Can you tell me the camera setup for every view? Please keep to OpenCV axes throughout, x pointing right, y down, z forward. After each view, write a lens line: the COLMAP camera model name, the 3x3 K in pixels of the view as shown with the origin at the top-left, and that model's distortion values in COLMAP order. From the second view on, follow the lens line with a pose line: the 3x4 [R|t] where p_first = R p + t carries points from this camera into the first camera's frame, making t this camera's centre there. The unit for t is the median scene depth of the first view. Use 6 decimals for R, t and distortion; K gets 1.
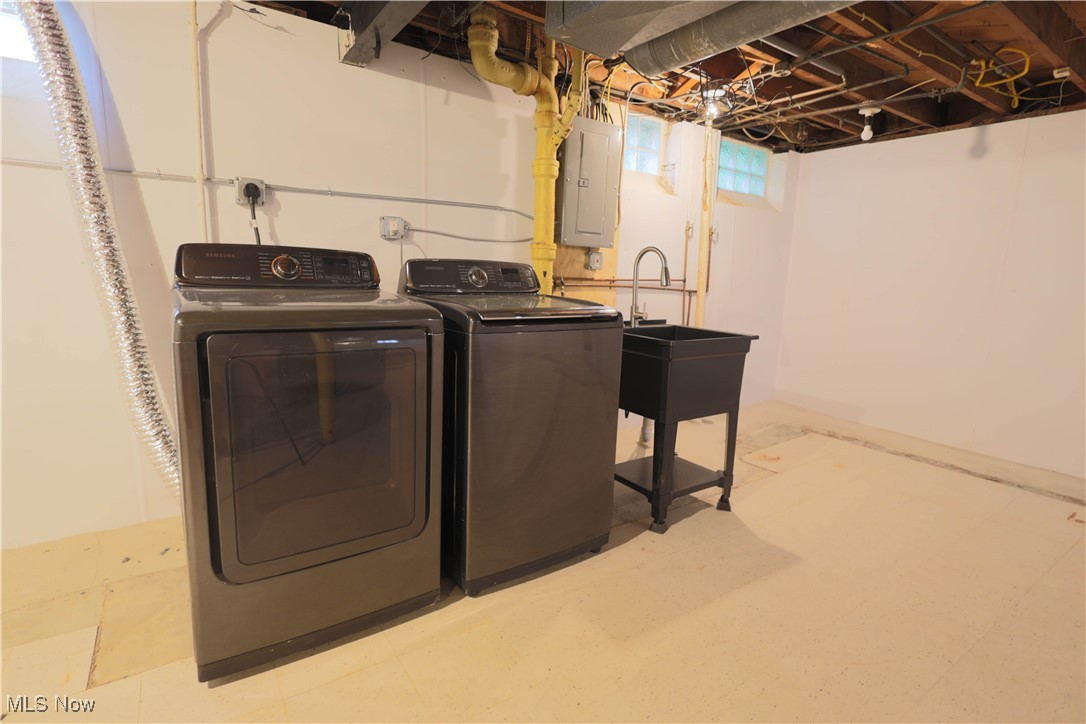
lens RADIAL K [[538.9, 0, 540.0], [0, 538.9, 361.8], [0, 0, 1]] dist [0.001011, 0.000617]
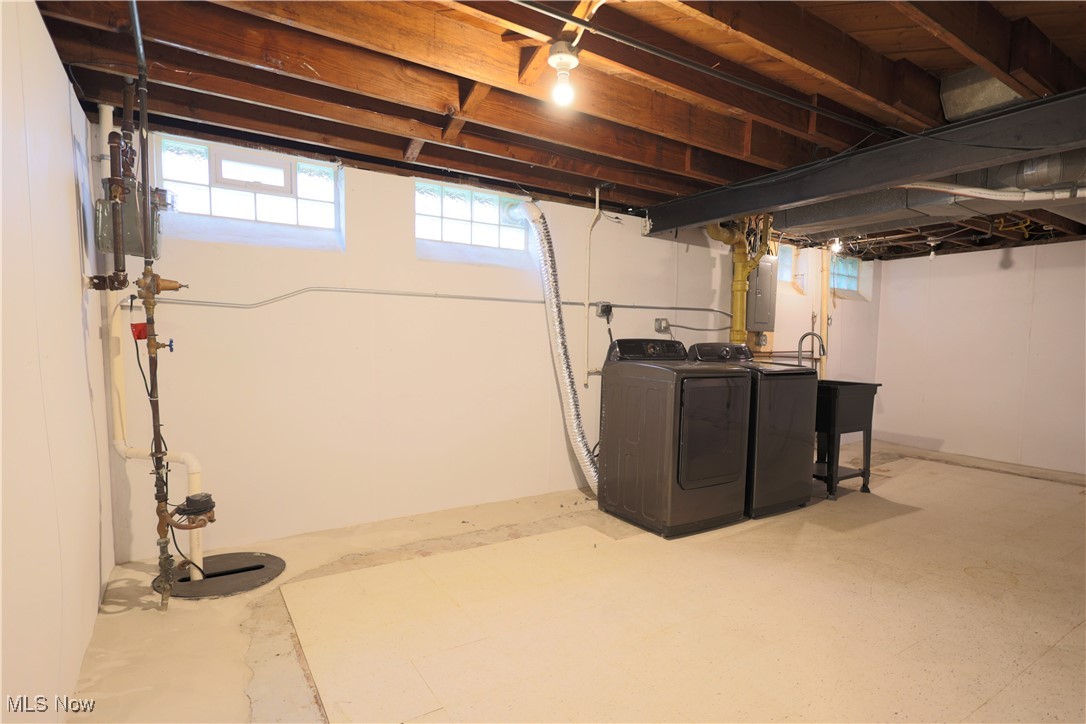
lens RADIAL K [[587.8, 0, 559.0], [0, 587.8, 384.1], [0, 0, 1]] dist [-0.000016, 0.002725]
pose [[0.999832, -0.017896, -0.004062, -0.515434], [0.017426, 0.995278, -0.095484, 0.095329], [0.005752, 0.095397, 0.995423, -0.721458]]
